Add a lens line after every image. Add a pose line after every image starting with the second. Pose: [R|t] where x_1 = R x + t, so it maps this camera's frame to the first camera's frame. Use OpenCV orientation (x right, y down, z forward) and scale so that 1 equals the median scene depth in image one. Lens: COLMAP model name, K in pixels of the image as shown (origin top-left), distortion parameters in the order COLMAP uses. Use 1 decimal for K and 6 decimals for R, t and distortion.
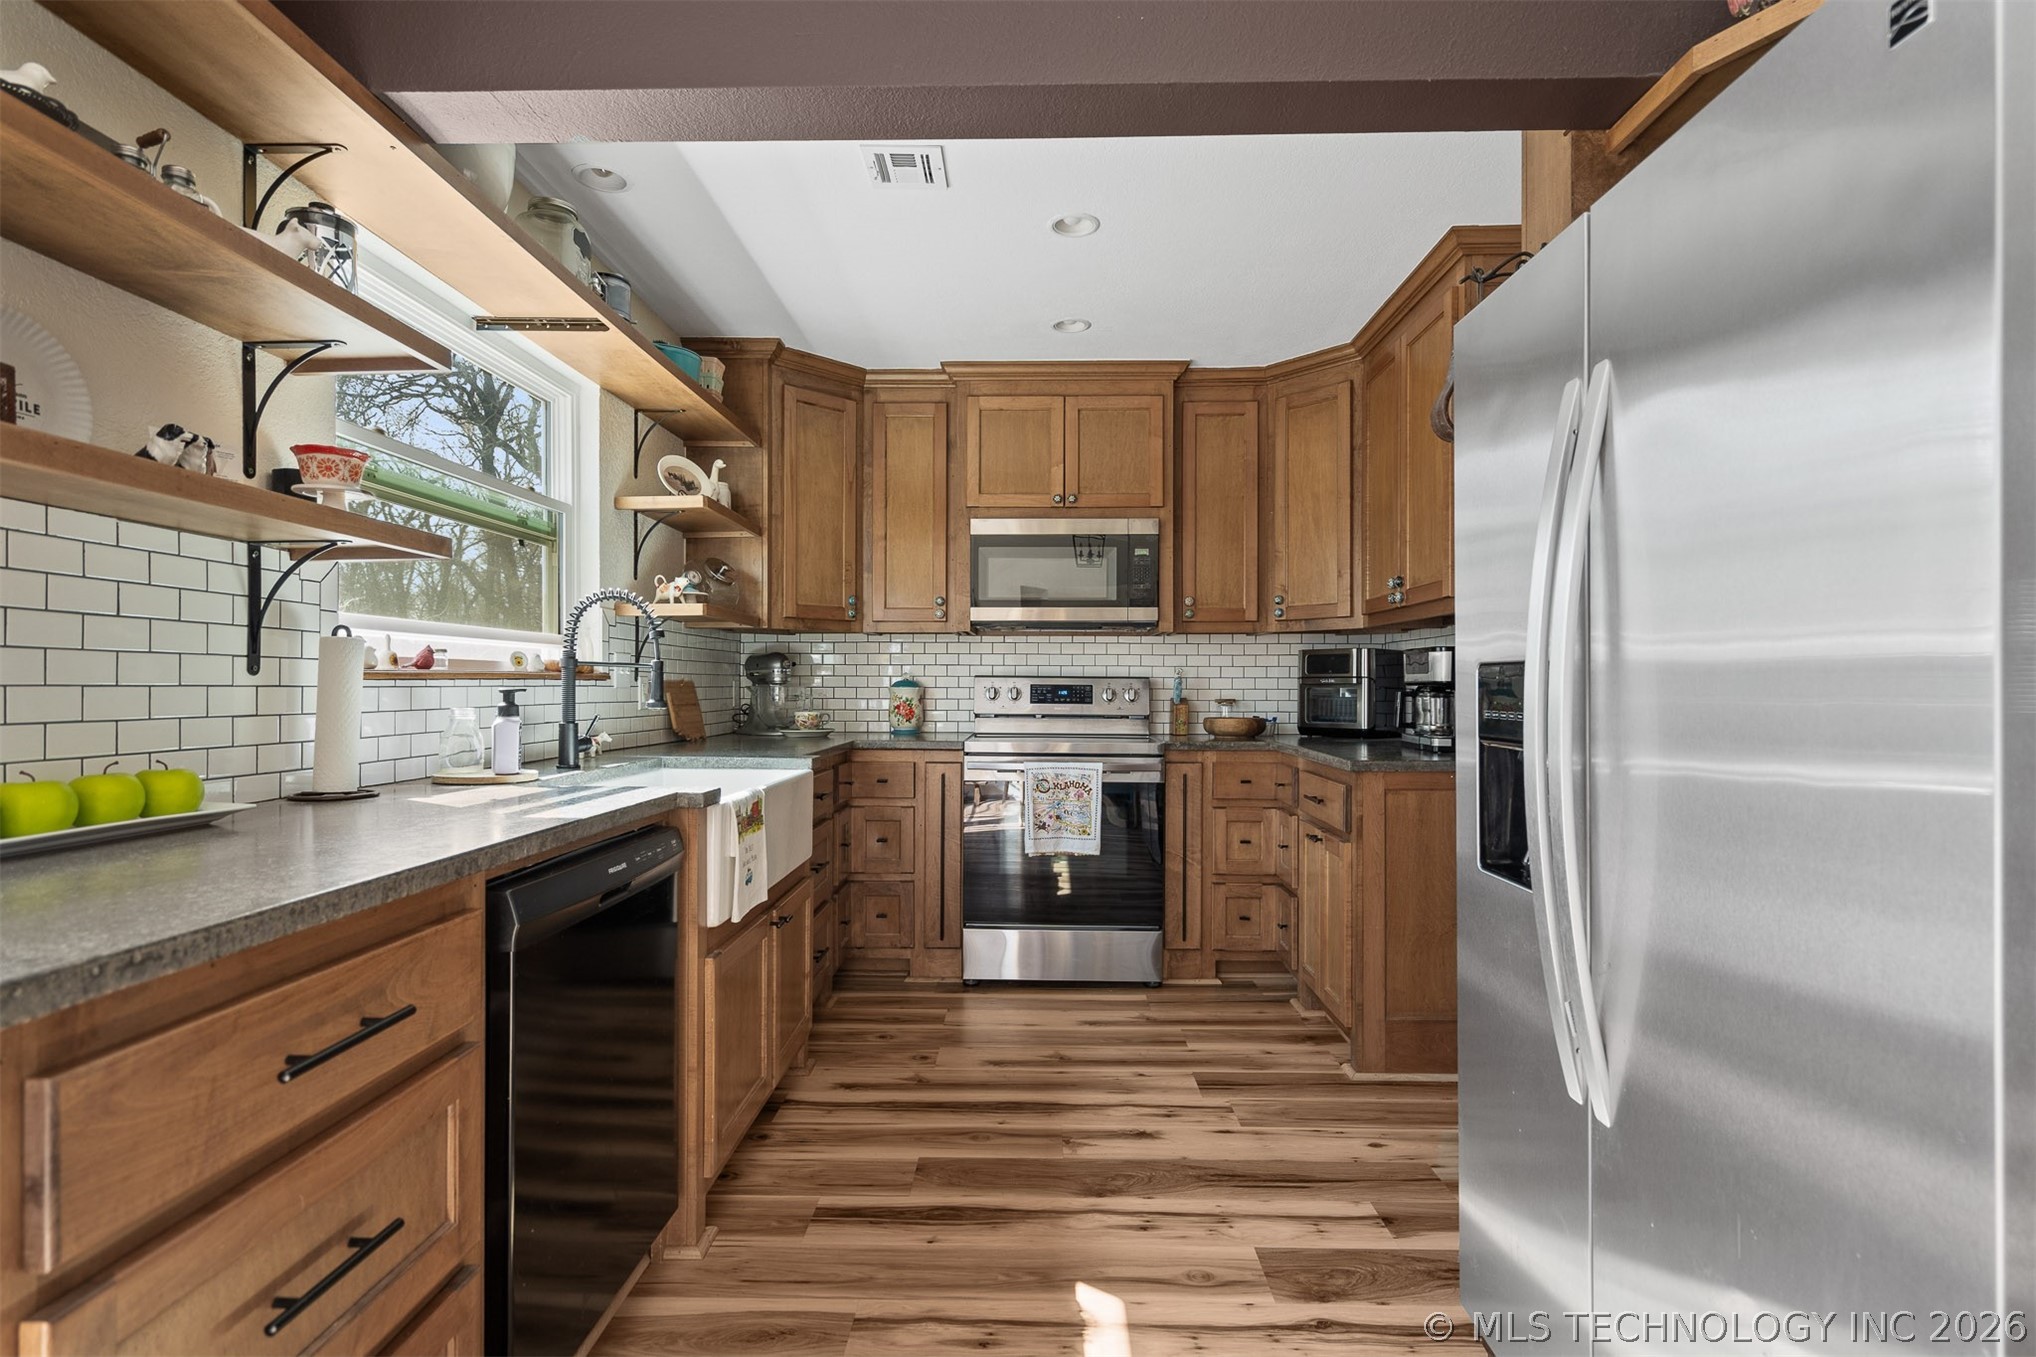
lens RADIAL K [[963.0, 0, 1007.0], [0, 963.0, 688.2], [0, 0, 1]] dist [-0.001257, 0.003402]
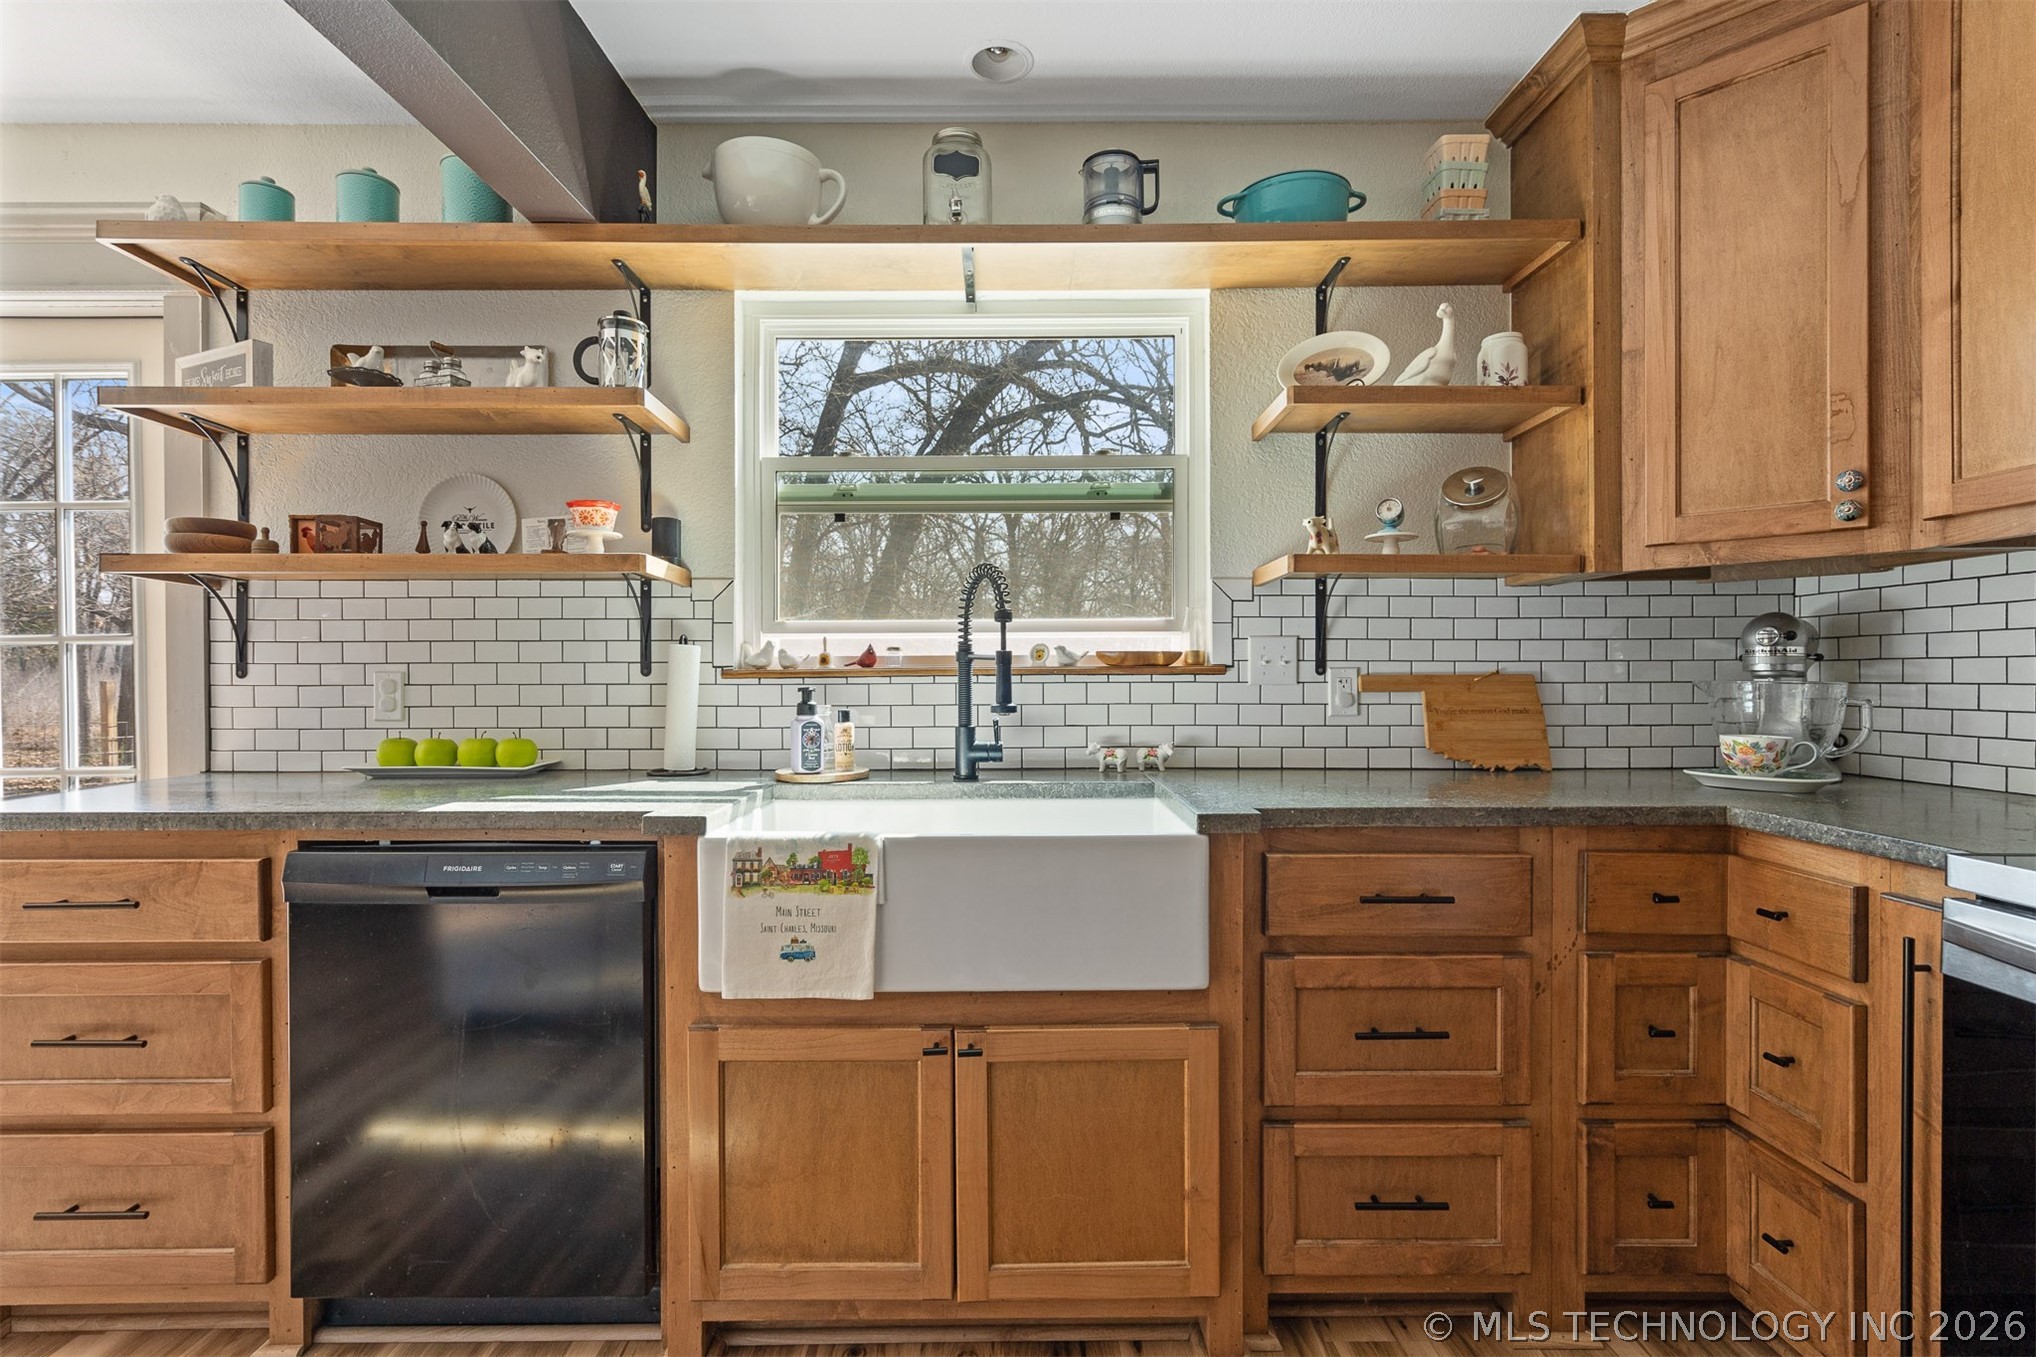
lens RADIAL K [[963.0, 0, 1021.9], [0, 963.0, 680.8], [0, 0, 1]] dist [-0.001257, 0.003402]
pose [[0.038261, 0.007619, -0.999239, 0.275535], [0.002259, 0.999968, 0.007711, -0.007532], [0.999265, -0.002553, 0.038242, 0.682012]]
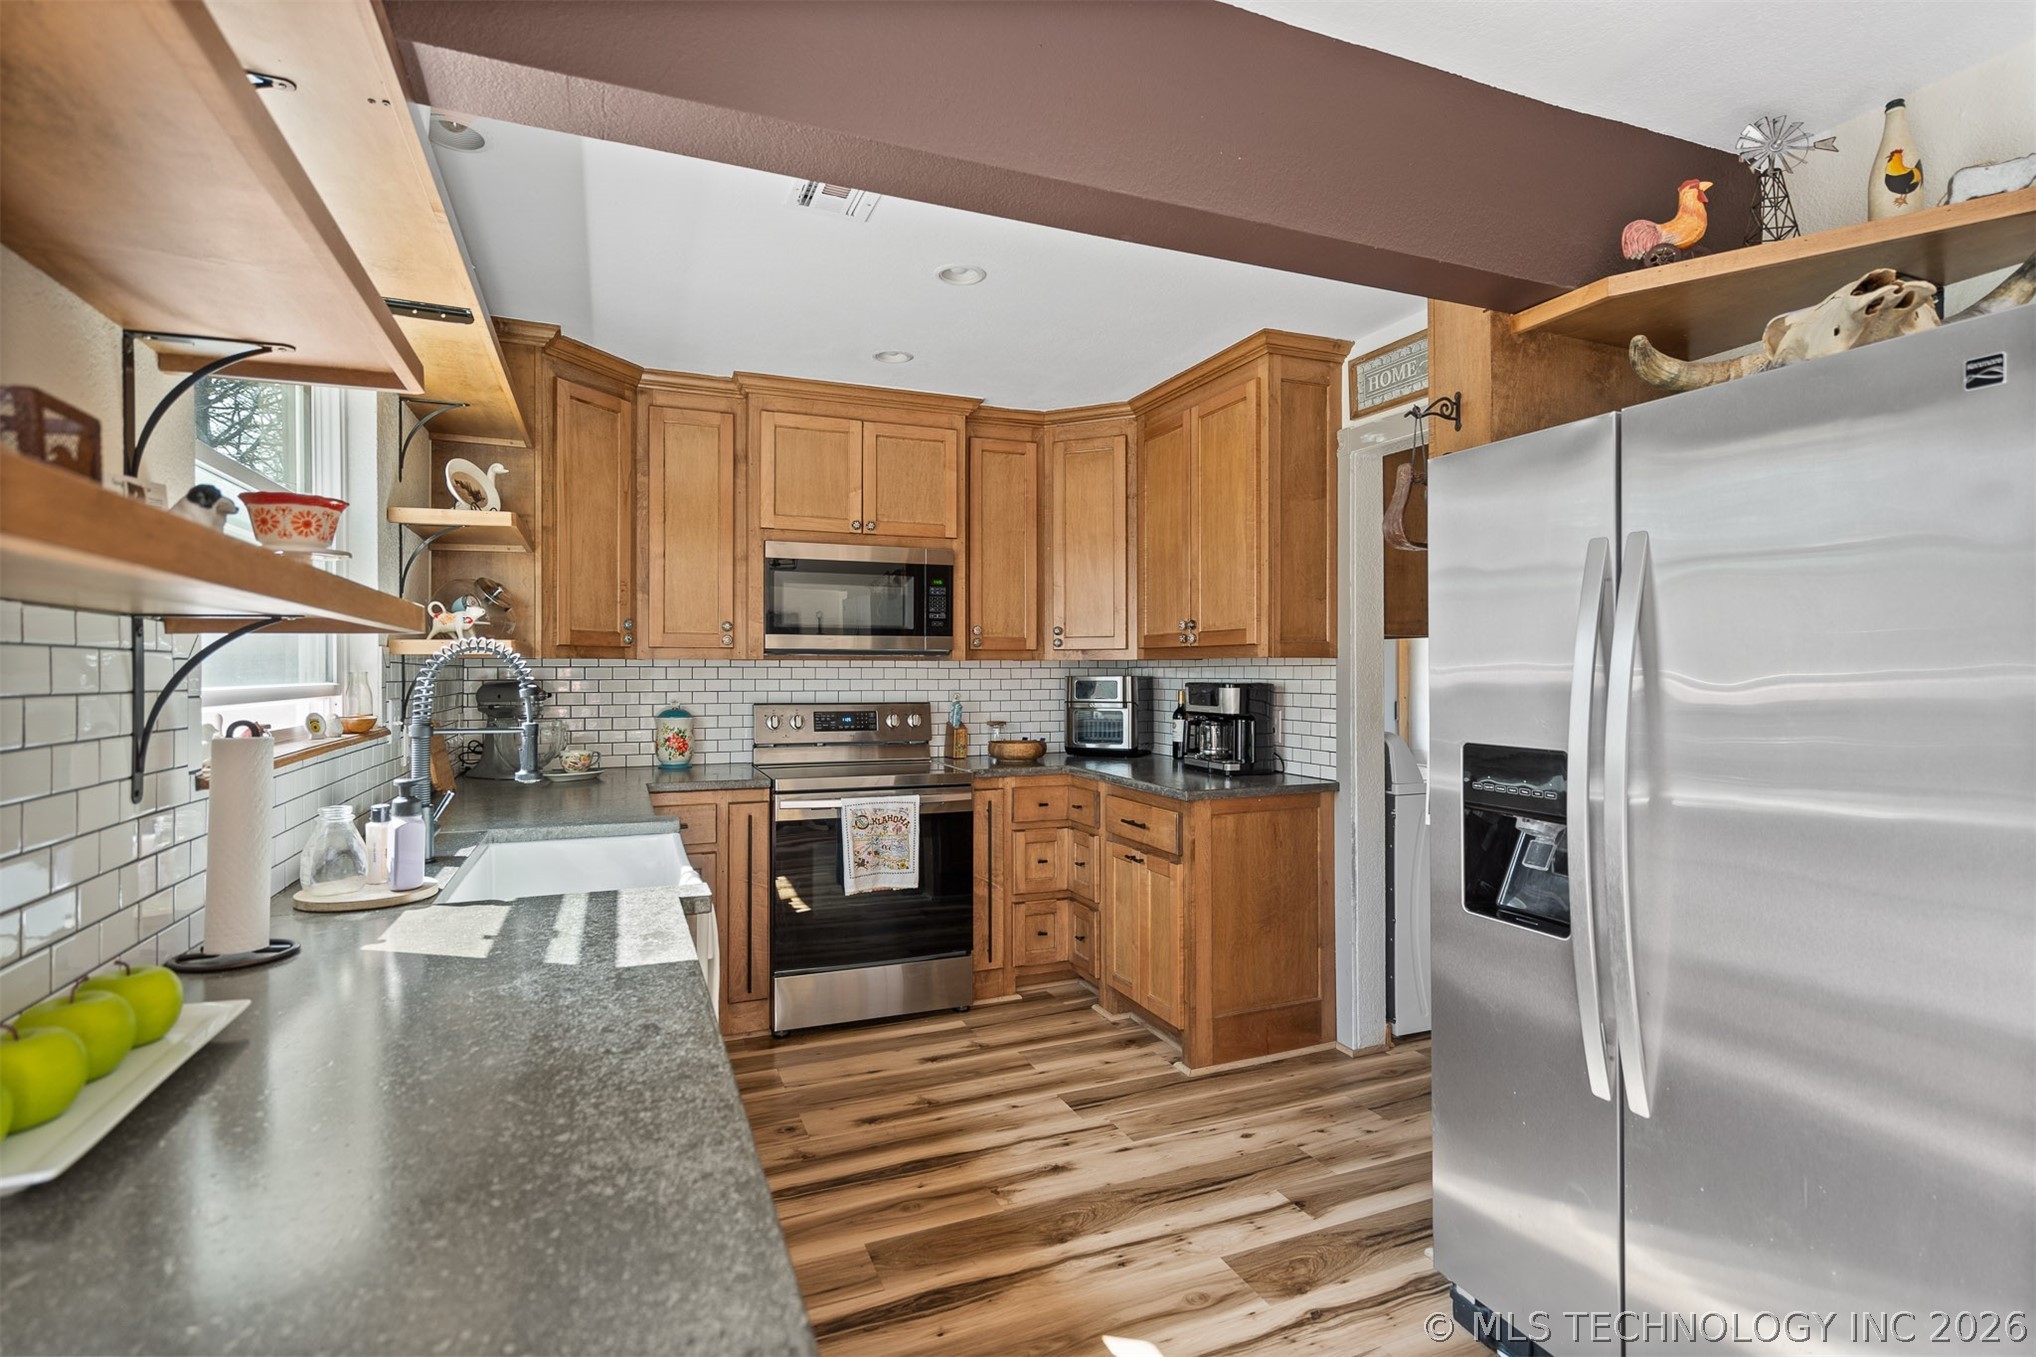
lens RADIAL K [[963.0, 0, 996.8], [0, 963.0, 673.0], [0, 0, 1]] dist [-0.001257, 0.003402]
pose [[0.916623, -0.004547, 0.399727, -0.225484], [0.005003, 0.999987, -0.000099, -0.048847], [-0.399722, 0.002090, 0.916634, 0.048768]]
